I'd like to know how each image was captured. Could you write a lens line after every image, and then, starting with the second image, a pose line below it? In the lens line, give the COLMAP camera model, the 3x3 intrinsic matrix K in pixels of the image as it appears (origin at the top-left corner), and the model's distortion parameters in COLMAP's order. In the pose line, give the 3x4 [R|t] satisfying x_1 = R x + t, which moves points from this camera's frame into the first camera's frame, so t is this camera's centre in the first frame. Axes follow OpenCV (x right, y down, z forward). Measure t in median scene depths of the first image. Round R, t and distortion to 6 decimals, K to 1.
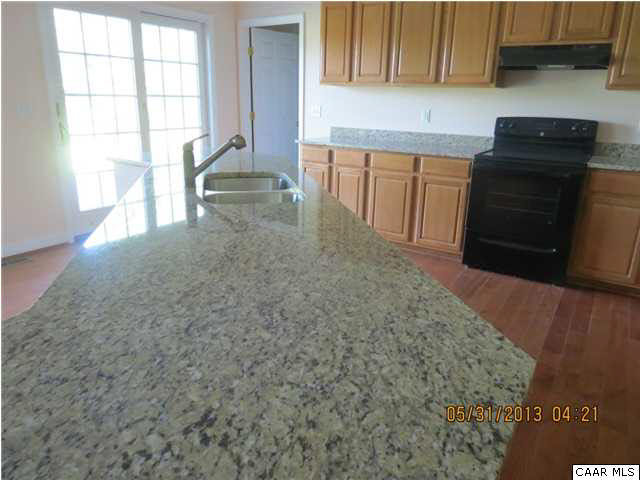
lens RADIAL K [[456.2, 0, 324.0], [0, 456.2, 240.5], [0, 0, 1]] dist [-0.023568, 0.006740]
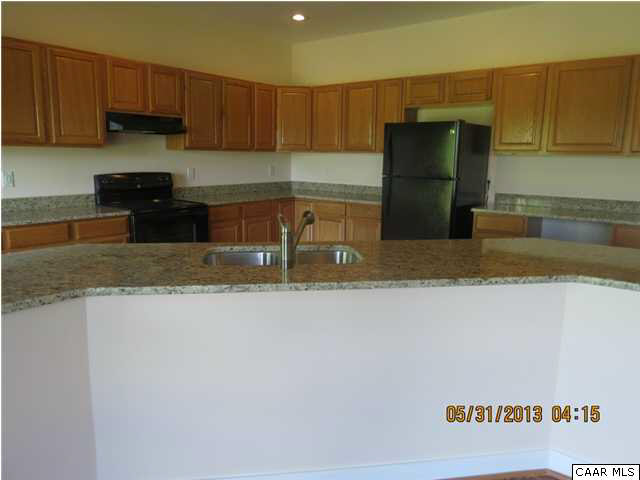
lens RADIAL K [[456.2, 0, 319.9], [0, 456.2, 241.6], [0, 0, 1]] dist [-0.023568, 0.006740]
pose [[0.084932, -0.206893, 0.974670, -0.649155], [0.282143, 0.943161, 0.175619, -0.169800], [-0.955605, 0.260081, 0.138478, 0.413891]]
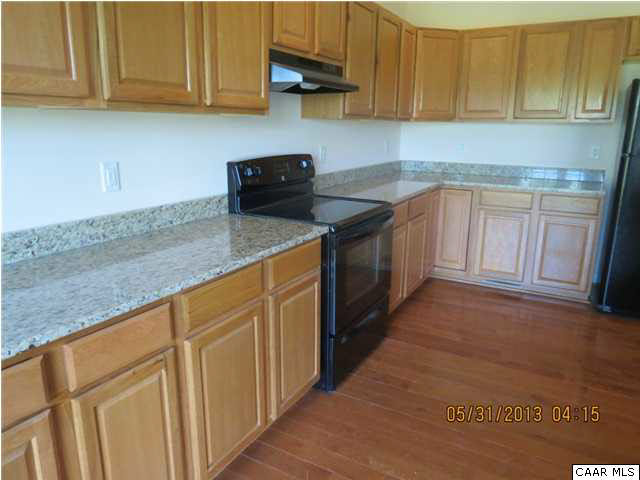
lens RADIAL K [[456.2, 0, 322.5], [0, 456.2, 239.3], [0, 0, 1]] dist [-0.023568, 0.006740]
pose [[-0.072483, -0.265235, 0.961455, -0.251629], [0.284266, 0.918514, 0.274820, -0.320944], [-0.956002, 0.293229, 0.008820, 0.941305]]
